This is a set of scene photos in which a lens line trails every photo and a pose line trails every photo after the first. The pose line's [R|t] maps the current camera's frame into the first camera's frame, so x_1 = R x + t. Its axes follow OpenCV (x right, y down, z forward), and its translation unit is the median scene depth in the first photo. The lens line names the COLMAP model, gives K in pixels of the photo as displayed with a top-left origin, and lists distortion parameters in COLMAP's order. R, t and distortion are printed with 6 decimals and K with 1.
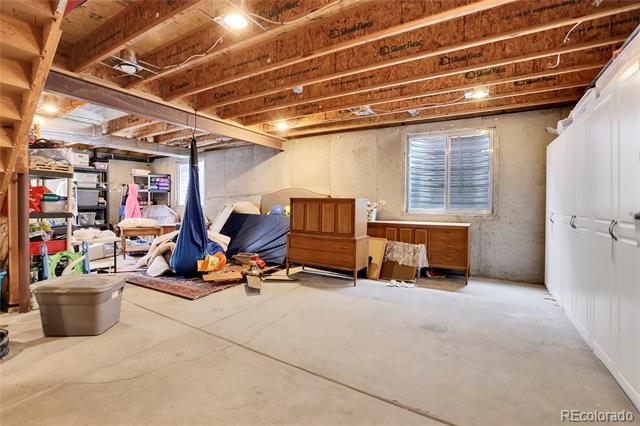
lens RADIAL K [[294.4, 0, 318.2], [0, 294.4, 206.1], [0, 0, 1]] dist [-0.058736, 0.027045]
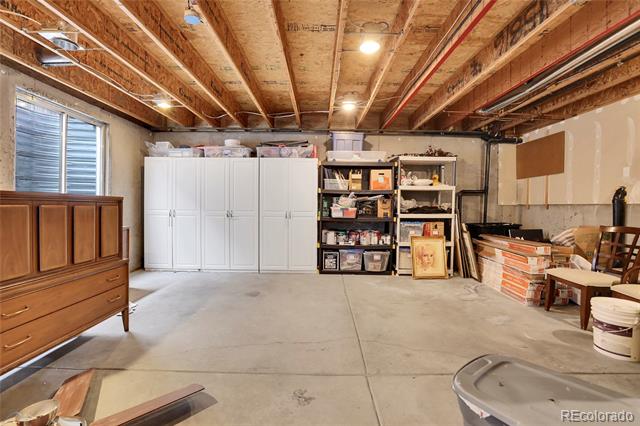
lens RADIAL K [[294.4, 0, 318.2], [0, 294.4, 206.1], [0, 0, 1]] dist [-0.058736, 0.027045]
pose [[-0.515525, -0.017659, 0.856693, -0.663002], [-0.005970, 0.999837, 0.017017, -0.020522], [-0.856854, 0.003658, -0.515547, 1.002307]]
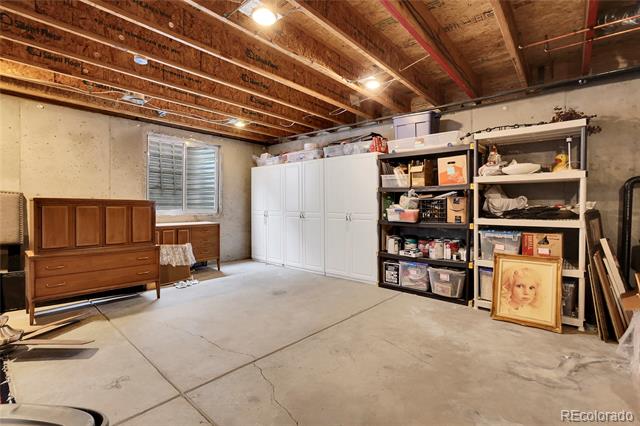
lens RADIAL K [[294.4, 0, 318.2], [0, 294.4, 206.1], [0, 0, 1]] dist [-0.058736, 0.027045]
pose [[0.174287, -0.010643, 0.984637, -0.682971], [0.006434, 0.999933, 0.009670, -0.015283], [-0.984674, 0.004649, 0.174344, 0.377990]]
